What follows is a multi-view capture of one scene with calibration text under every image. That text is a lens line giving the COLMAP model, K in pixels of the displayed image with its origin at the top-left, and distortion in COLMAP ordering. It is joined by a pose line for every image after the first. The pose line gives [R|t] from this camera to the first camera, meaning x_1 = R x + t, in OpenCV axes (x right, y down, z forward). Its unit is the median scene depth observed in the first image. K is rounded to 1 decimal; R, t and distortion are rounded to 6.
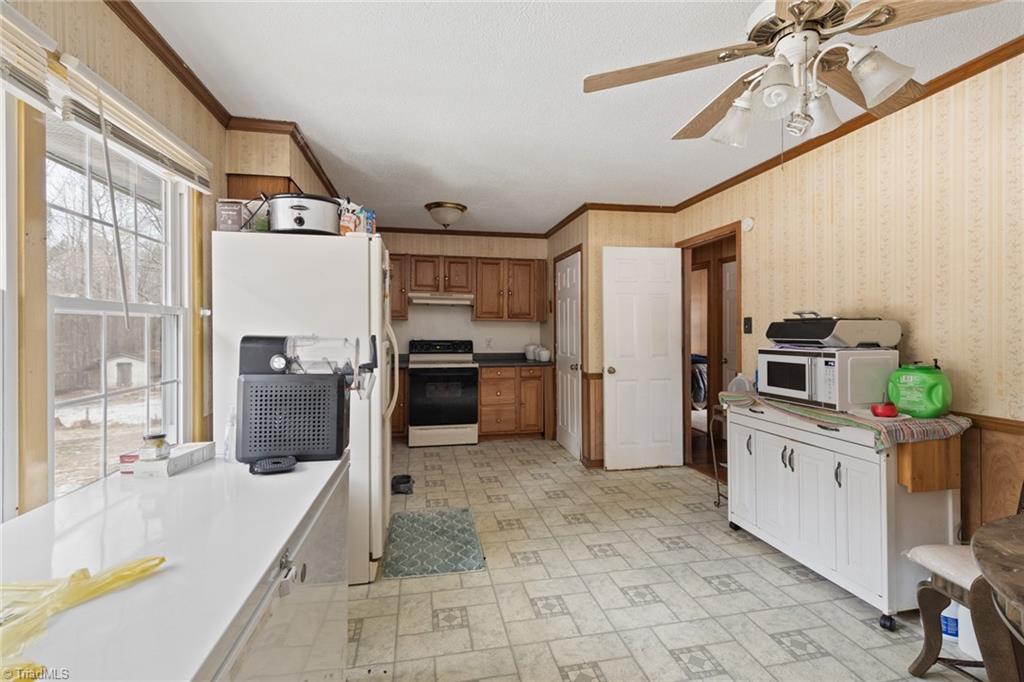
lens RADIAL K [[460.9, 0, 515.2], [0, 460.9, 329.2], [0, 0, 1]] dist [0.002303, 0.000284]
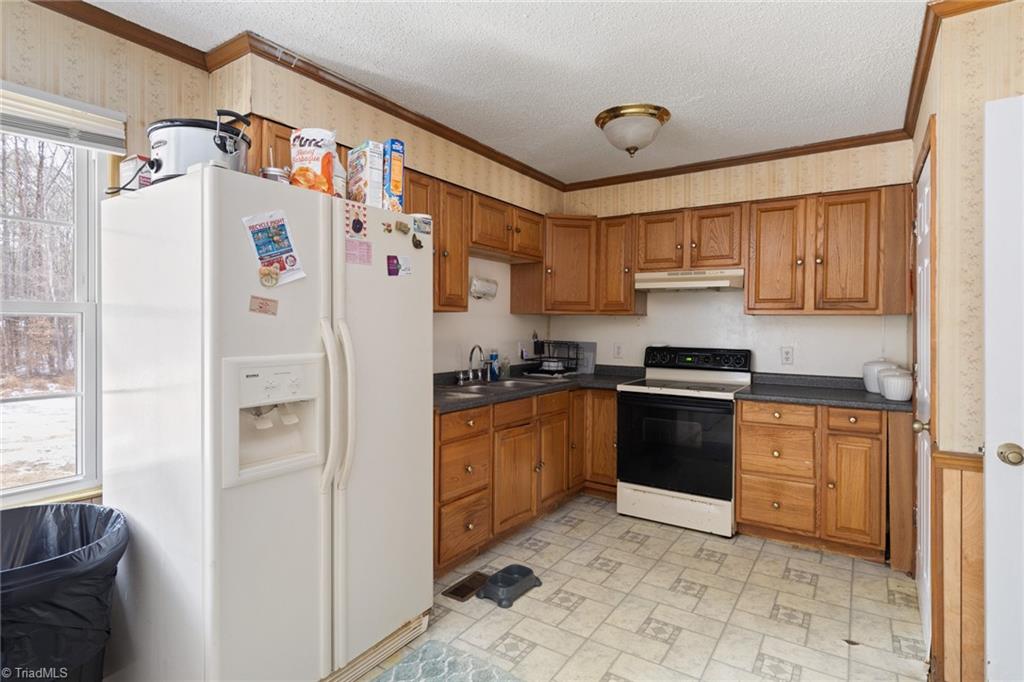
lens RADIAL K [[528.8, 0, 512.2], [0, 528.8, 328.5], [0, 0, 1]] dist [-0.002102, -0.000846]
pose [[0.701120, 0.004274, -0.713030, 0.176377], [-0.003707, 0.999990, 0.002350, -0.002834], [0.713033, 0.000995, 0.701129, 0.354523]]
